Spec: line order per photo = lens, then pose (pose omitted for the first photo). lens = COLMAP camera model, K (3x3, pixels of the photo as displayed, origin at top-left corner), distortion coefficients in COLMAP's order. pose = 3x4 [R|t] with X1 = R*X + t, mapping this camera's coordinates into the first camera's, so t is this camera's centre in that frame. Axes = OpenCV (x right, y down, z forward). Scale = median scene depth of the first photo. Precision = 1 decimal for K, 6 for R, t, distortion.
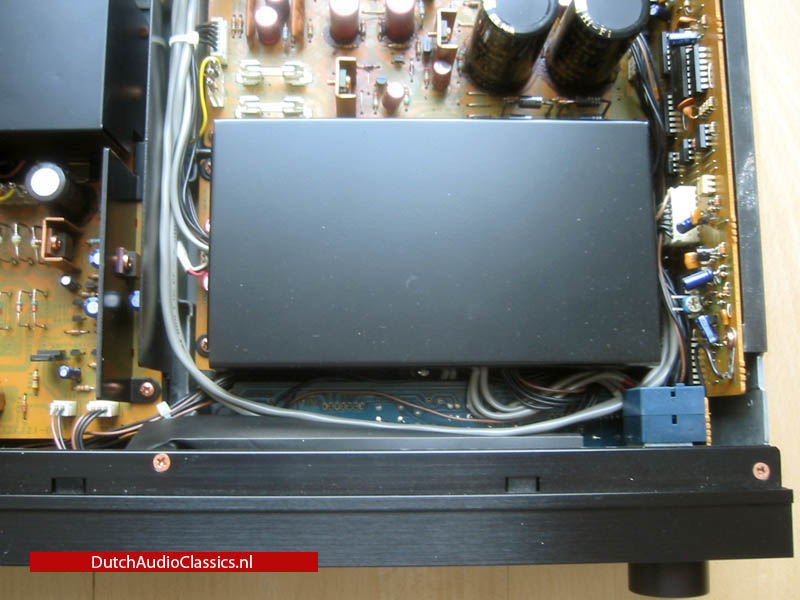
lens RADIAL K [[837.4, 0, 397.2], [0, 837.4, 326.6], [0, 0, 1]] dist [-0.122212, 0.053261]
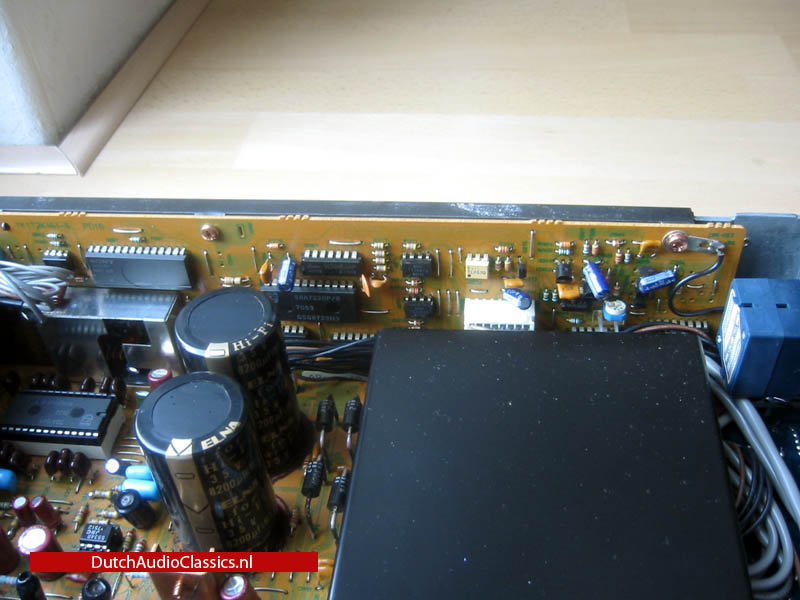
lens RADIAL K [[837.4, 0, 397.2], [0, 837.4, 326.6], [0, 0, 1]] dist [-0.122212, 0.053261]
pose [[0.116153, -0.696564, 0.708031, -0.233181], [0.992186, 0.114064, -0.050552, -0.179227], [-0.045548, 0.708370, 0.704370, 0.408971]]
